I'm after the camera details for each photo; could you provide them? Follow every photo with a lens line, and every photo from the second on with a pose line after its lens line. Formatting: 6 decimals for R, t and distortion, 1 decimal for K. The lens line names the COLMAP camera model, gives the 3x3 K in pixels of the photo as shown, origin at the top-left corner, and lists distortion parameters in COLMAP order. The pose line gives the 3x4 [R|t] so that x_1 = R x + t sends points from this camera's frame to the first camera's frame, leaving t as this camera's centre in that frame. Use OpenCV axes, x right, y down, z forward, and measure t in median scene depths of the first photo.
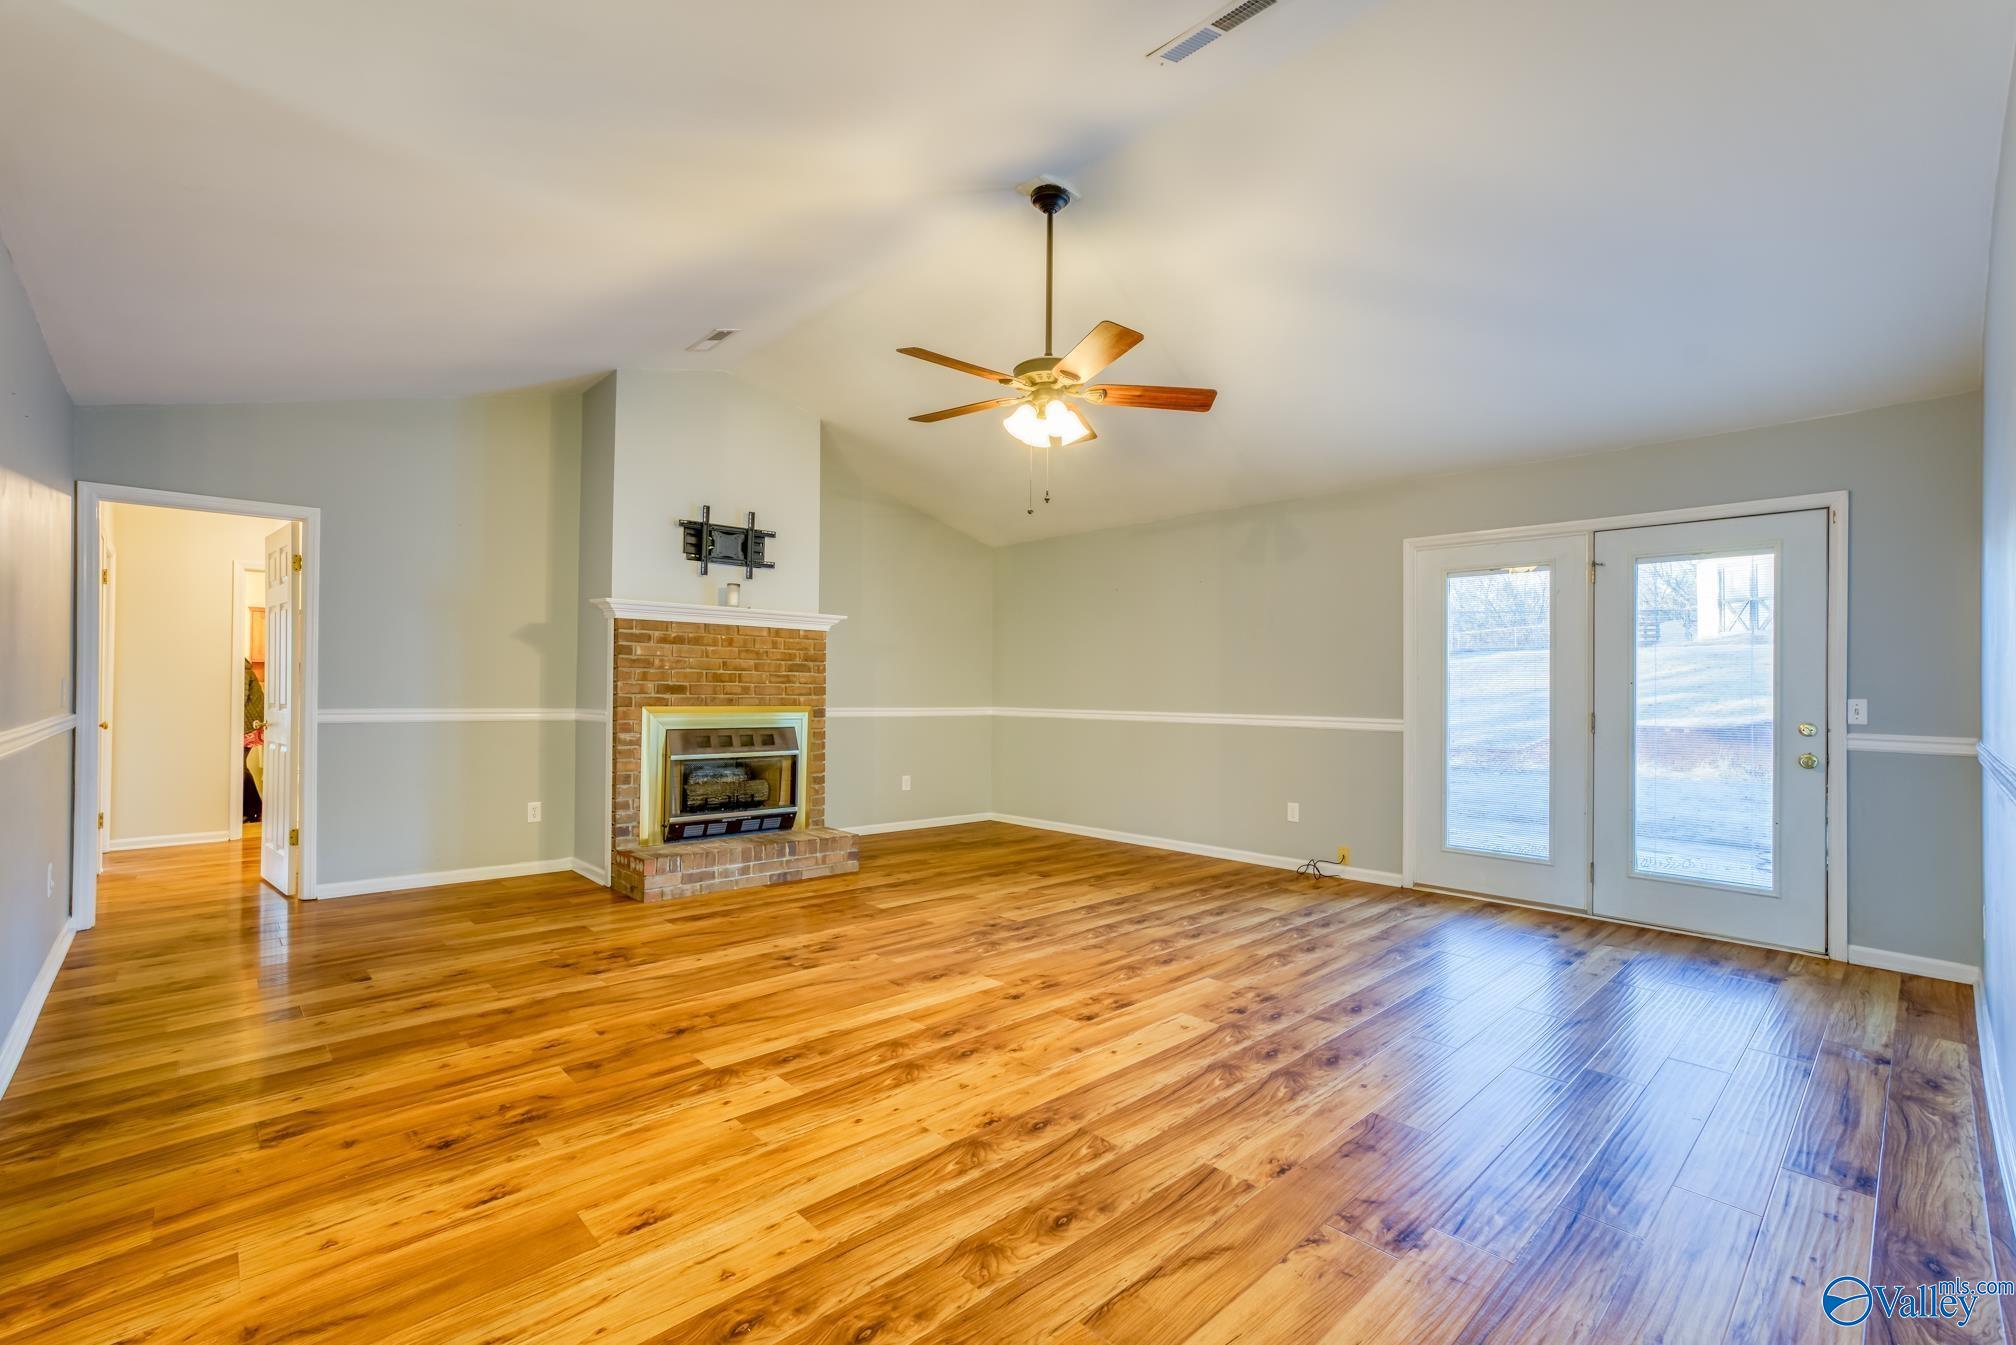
lens RADIAL K [[867.2, 0, 1014.6], [0, 867.2, 677.9], [0, 0, 1]] dist [-0.000610, 0.000043]
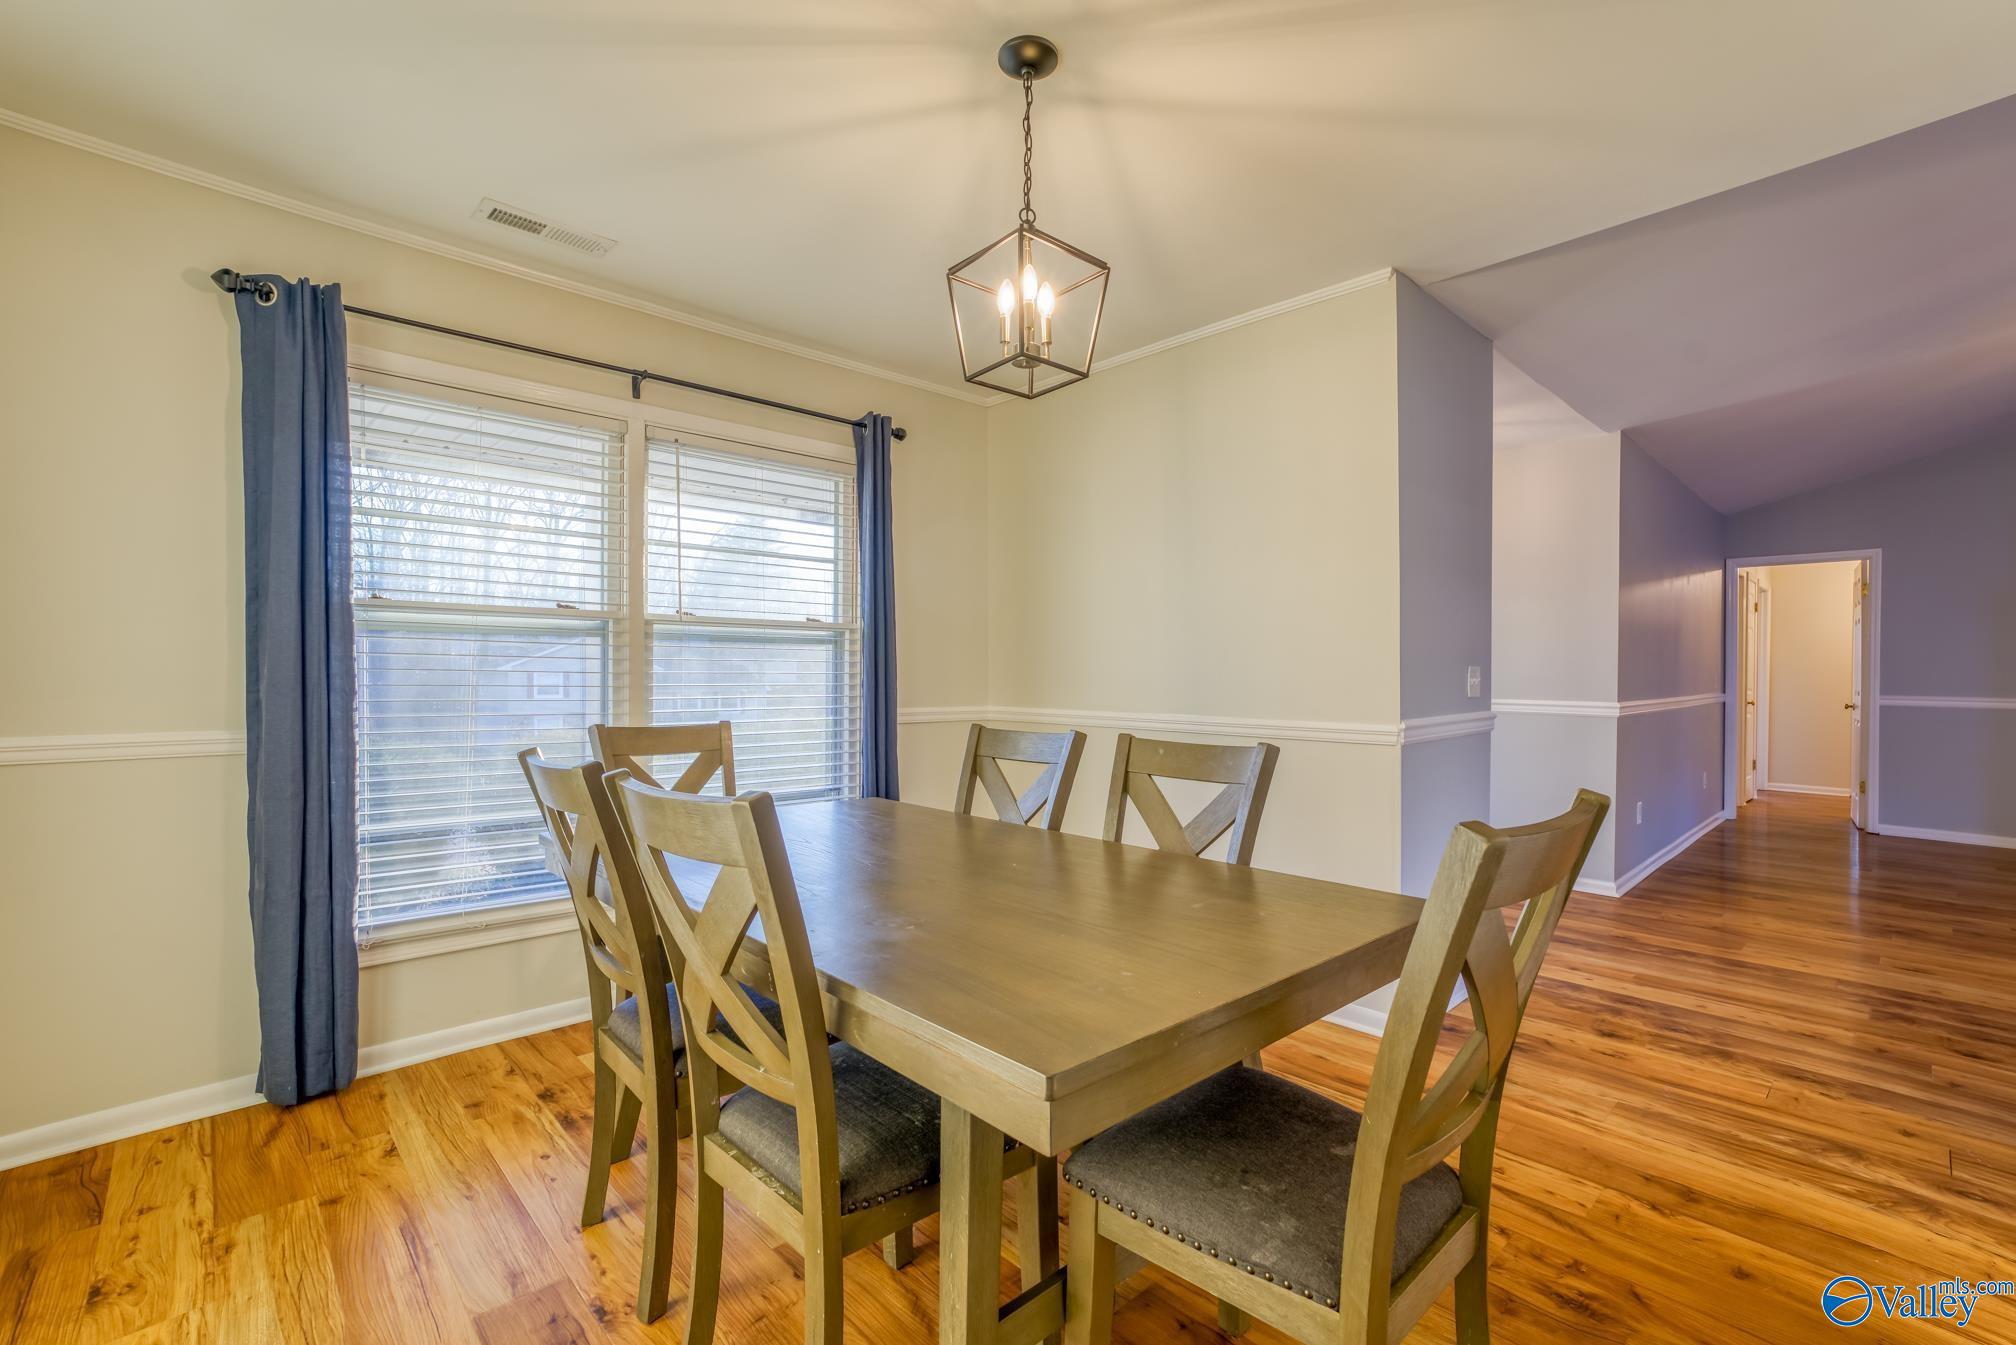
lens RADIAL K [[867.2, 0, 1014.6], [0, 867.2, 677.9], [0, 0, 1]] dist [-0.000610, 0.000043]
pose [[-0.005699, 0.001414, -0.999983, 0.575263], [0.000465, 0.999999, 0.001411, 0.005722], [0.999984, -0.000457, -0.005700, -0.360215]]
